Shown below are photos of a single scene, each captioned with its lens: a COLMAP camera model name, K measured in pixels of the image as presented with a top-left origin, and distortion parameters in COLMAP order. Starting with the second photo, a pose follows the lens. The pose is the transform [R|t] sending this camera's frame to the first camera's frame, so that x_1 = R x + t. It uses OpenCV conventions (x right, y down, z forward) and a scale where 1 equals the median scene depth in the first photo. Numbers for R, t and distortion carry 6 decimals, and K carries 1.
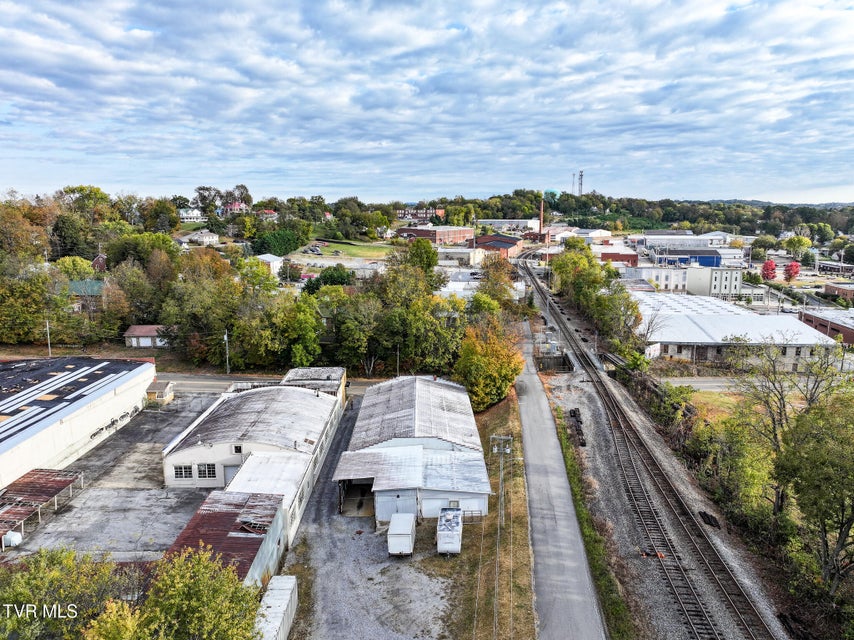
lens RADIAL K [[596.8, 0, 433.7], [0, 596.8, 315.3], [0, 0, 1]] dist [-0.008242, 0.017360]
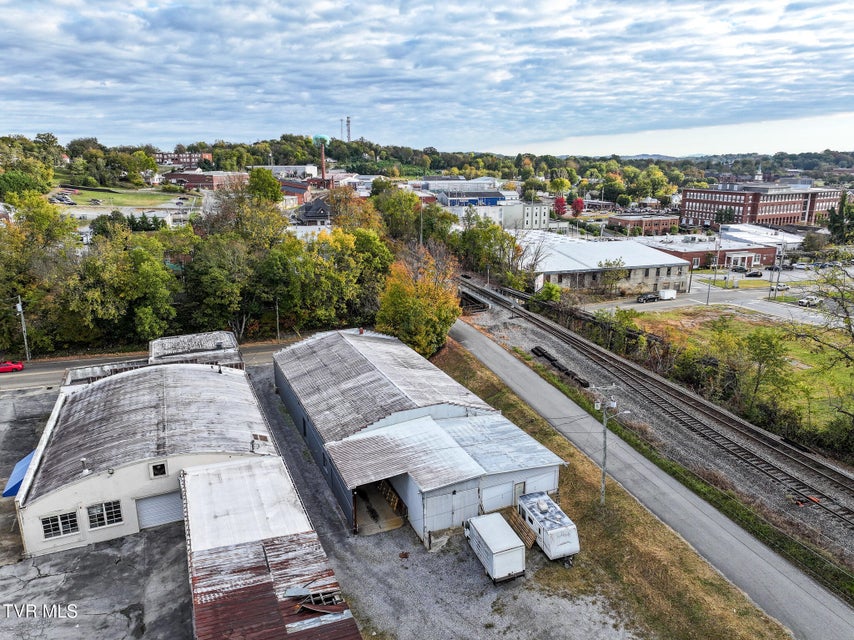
lens RADIAL K [[596.8, 0, 434.2], [0, 596.8, 290.9], [0, 0, 1]] dist [-0.008242, 0.017360]
pose [[0.920456, -0.080367, 0.382494, -0.087799], [0.065169, 0.996490, 0.052548, 0.006792], [-0.385375, -0.023441, 0.922462, 0.095135]]
